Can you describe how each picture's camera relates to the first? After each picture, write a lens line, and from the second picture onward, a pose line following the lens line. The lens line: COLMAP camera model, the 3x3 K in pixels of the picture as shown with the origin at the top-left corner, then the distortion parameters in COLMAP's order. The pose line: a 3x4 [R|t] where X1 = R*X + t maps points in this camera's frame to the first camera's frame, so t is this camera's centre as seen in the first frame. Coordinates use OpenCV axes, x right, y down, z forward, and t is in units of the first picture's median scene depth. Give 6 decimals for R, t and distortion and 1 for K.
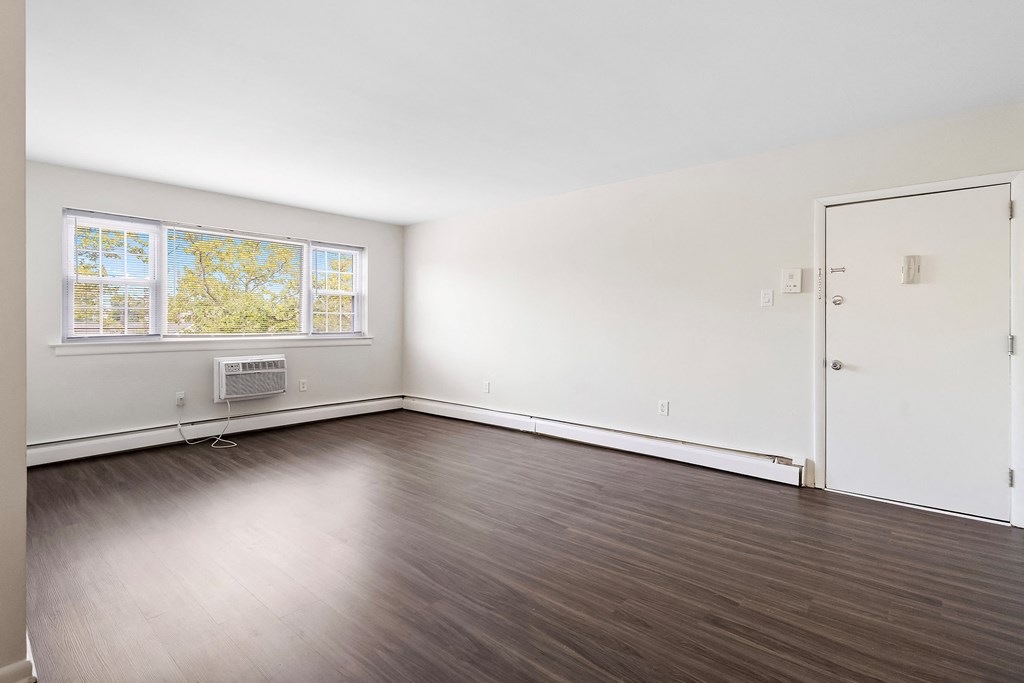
lens RADIAL K [[496.2, 0, 512.0], [0, 496.2, 341.5], [0, 0, 1]] dist [-0.002272, -0.000116]
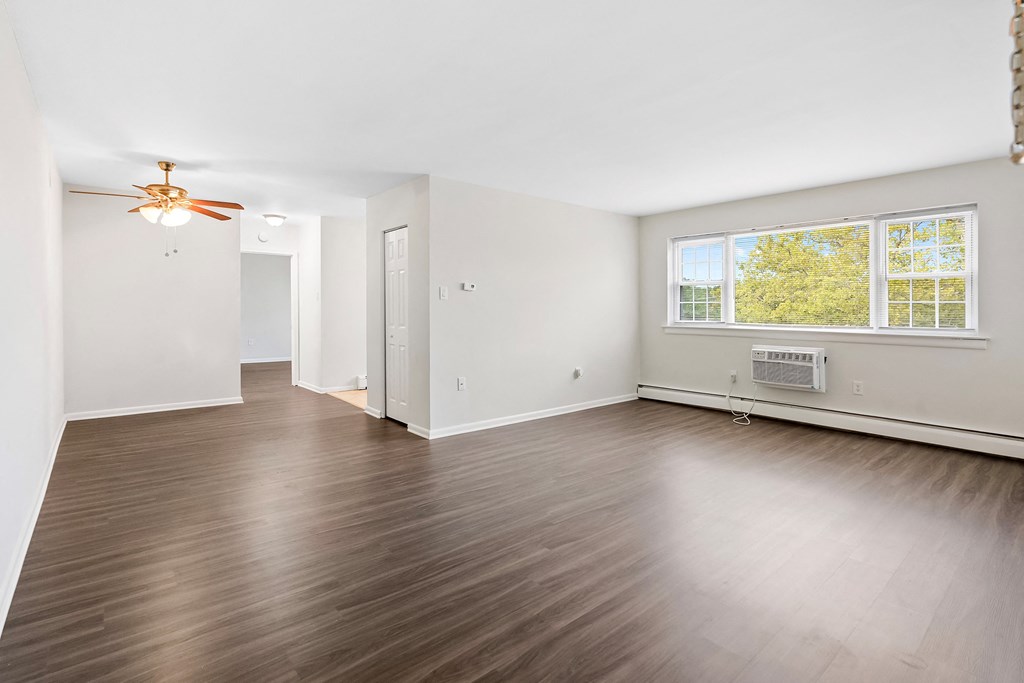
lens RADIAL K [[490.0, 0, 515.9], [0, 490.0, 316.5], [0, 0, 1]] dist [-0.009896, -0.000316]
pose [[-0.145044, 0.011325, -0.989360, 0.603233], [-0.045691, 0.998791, 0.018132, -0.027229], [0.988370, 0.047835, -0.144351, 0.657372]]
